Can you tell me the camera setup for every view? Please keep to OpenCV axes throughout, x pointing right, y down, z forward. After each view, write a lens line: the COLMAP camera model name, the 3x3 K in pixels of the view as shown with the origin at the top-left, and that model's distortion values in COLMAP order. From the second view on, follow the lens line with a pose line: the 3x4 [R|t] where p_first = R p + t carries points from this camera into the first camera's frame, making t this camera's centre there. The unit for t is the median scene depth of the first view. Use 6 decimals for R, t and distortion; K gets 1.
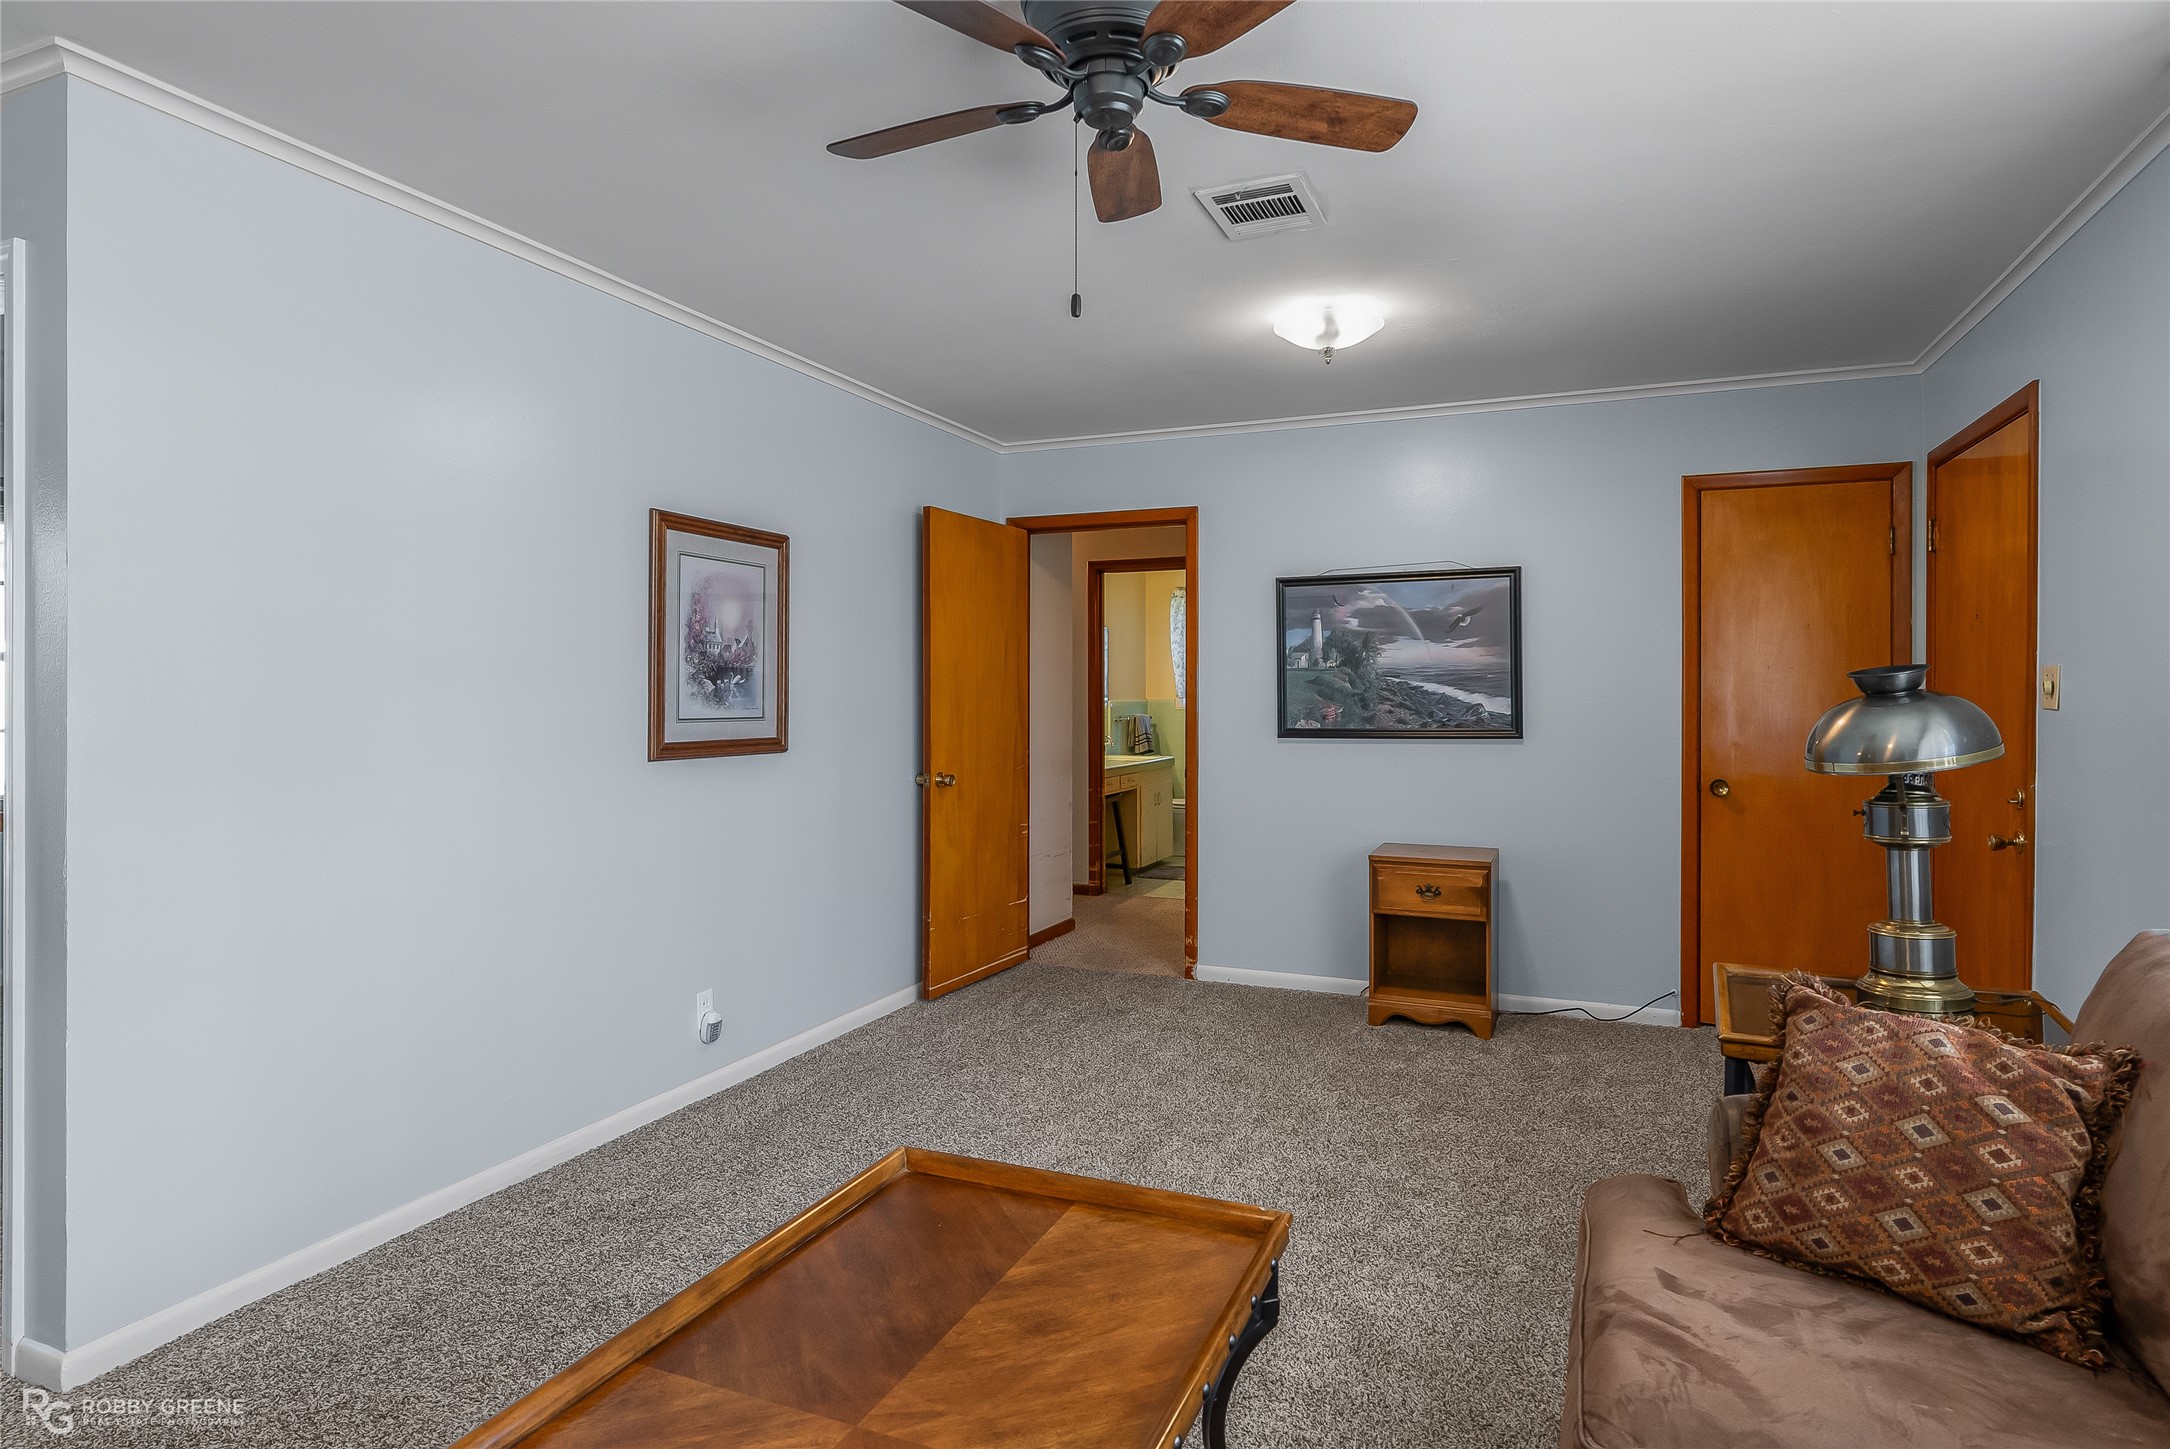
lens RADIAL K [[1186.2, 0, 1084.5], [0, 1186.2, 694.5], [0, 0, 1]] dist [-0.012537, 0.002192]
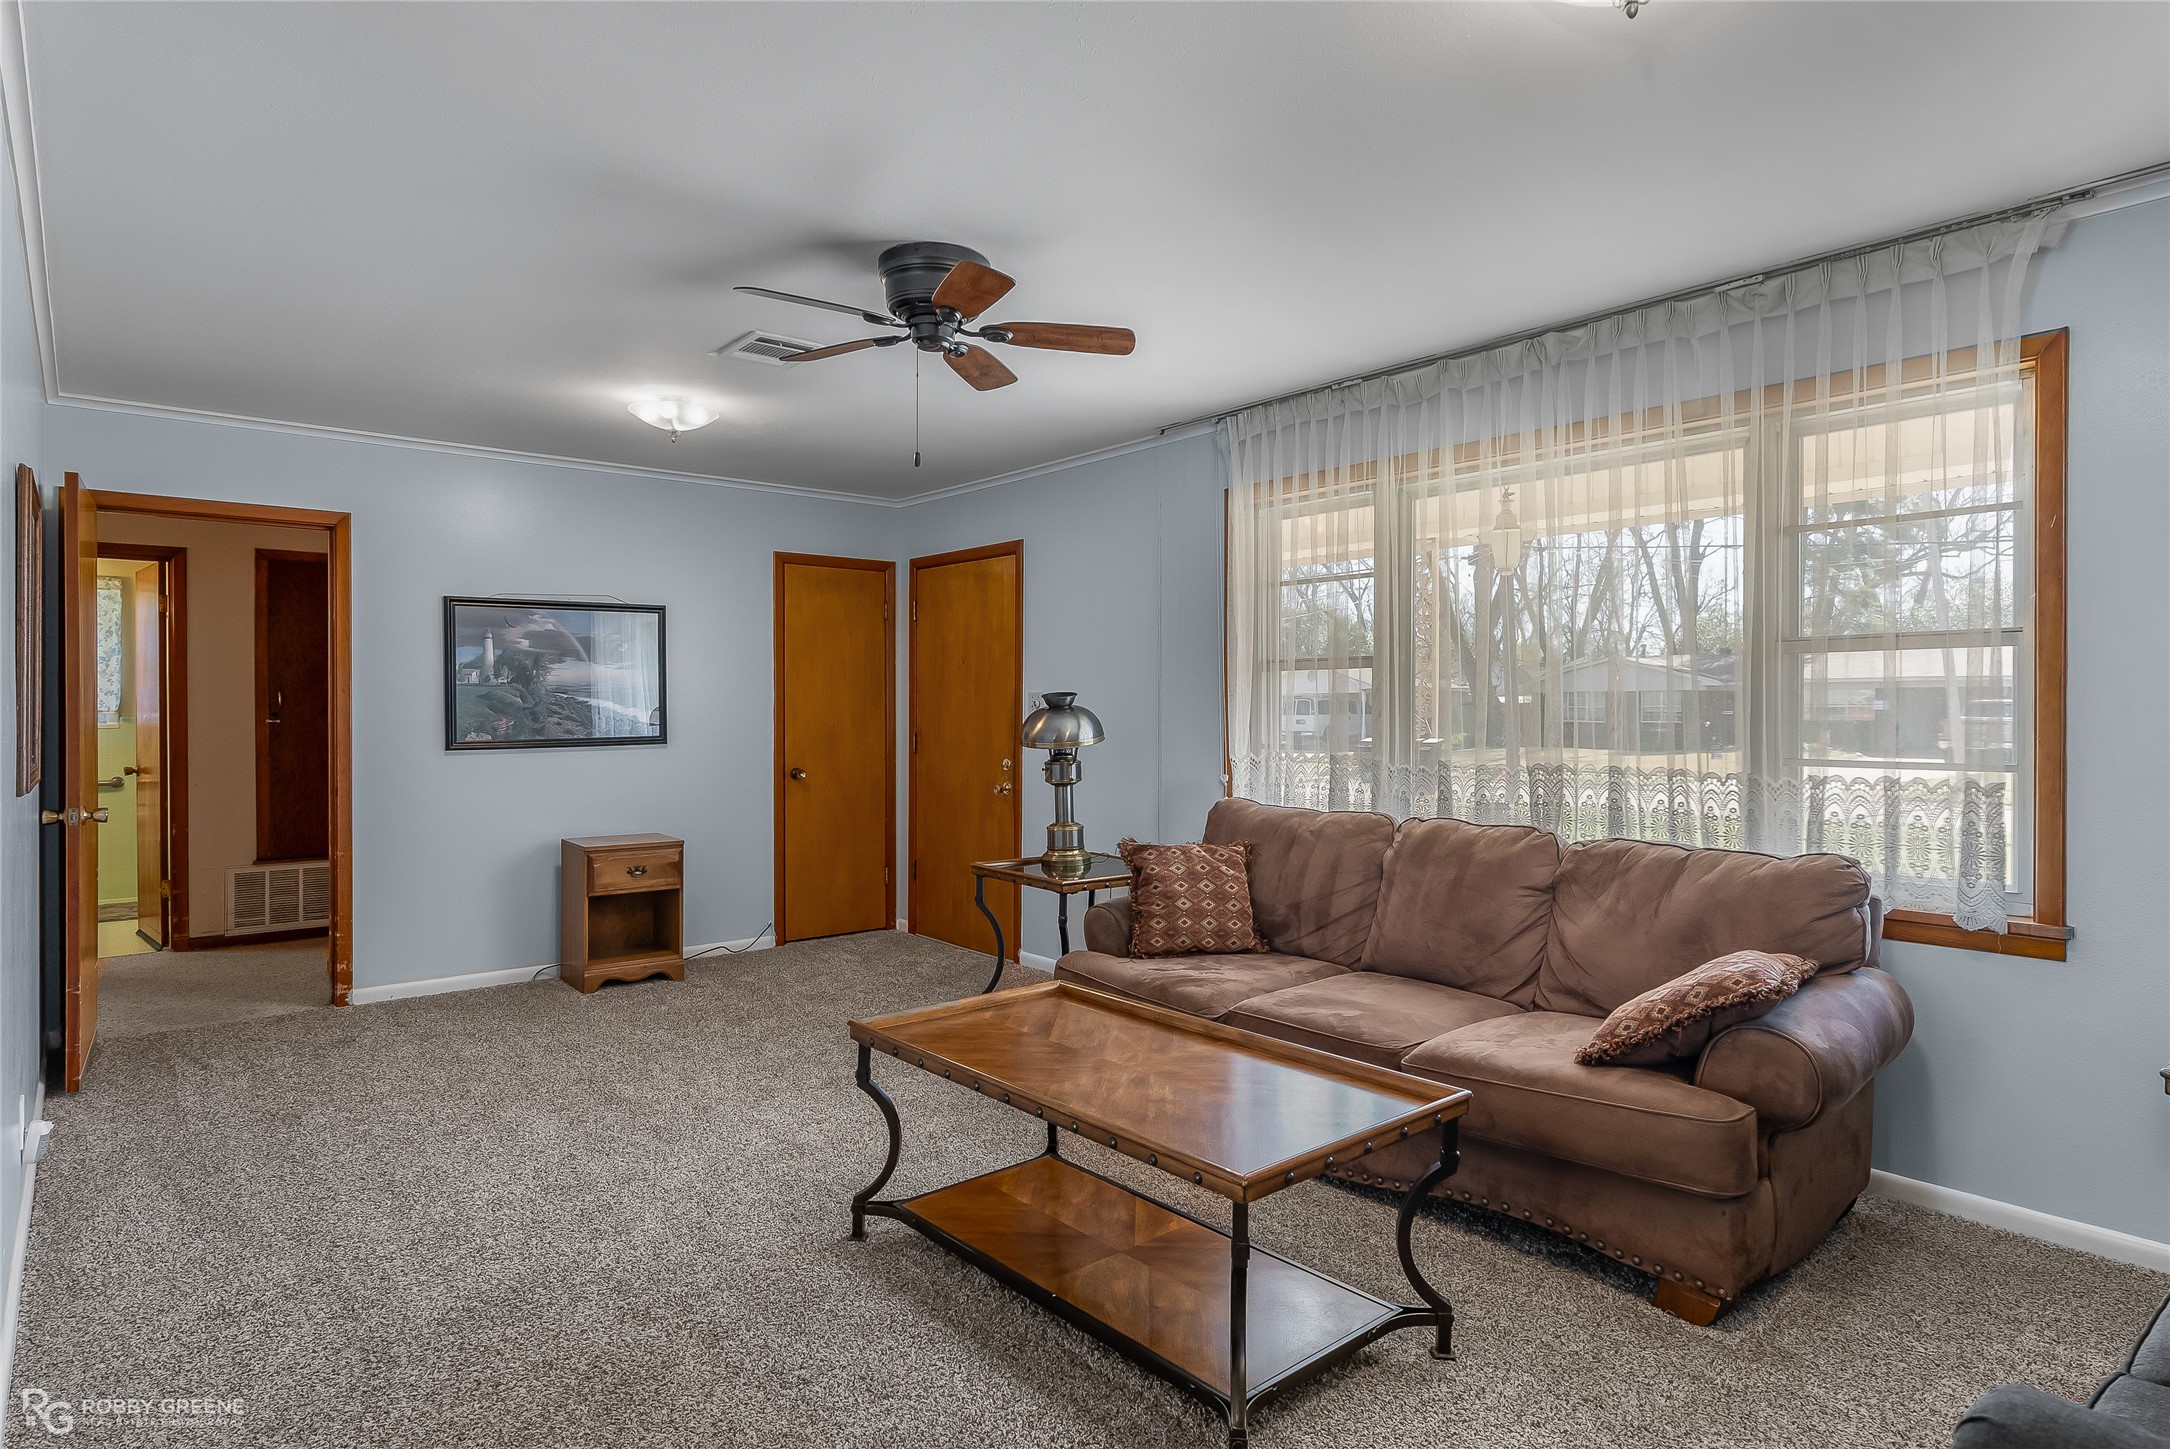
lens RADIAL K [[1186.2, 0, 1088.6], [0, 1186.2, 716.1], [0, 0, 1]] dist [-0.012537, 0.002192]
pose [[0.453690, -0.006569, 0.891135, -0.520767], [0.002612, 0.999978, 0.006042, 0.001647], [-0.891156, -0.000413, 0.453698, 0.035113]]
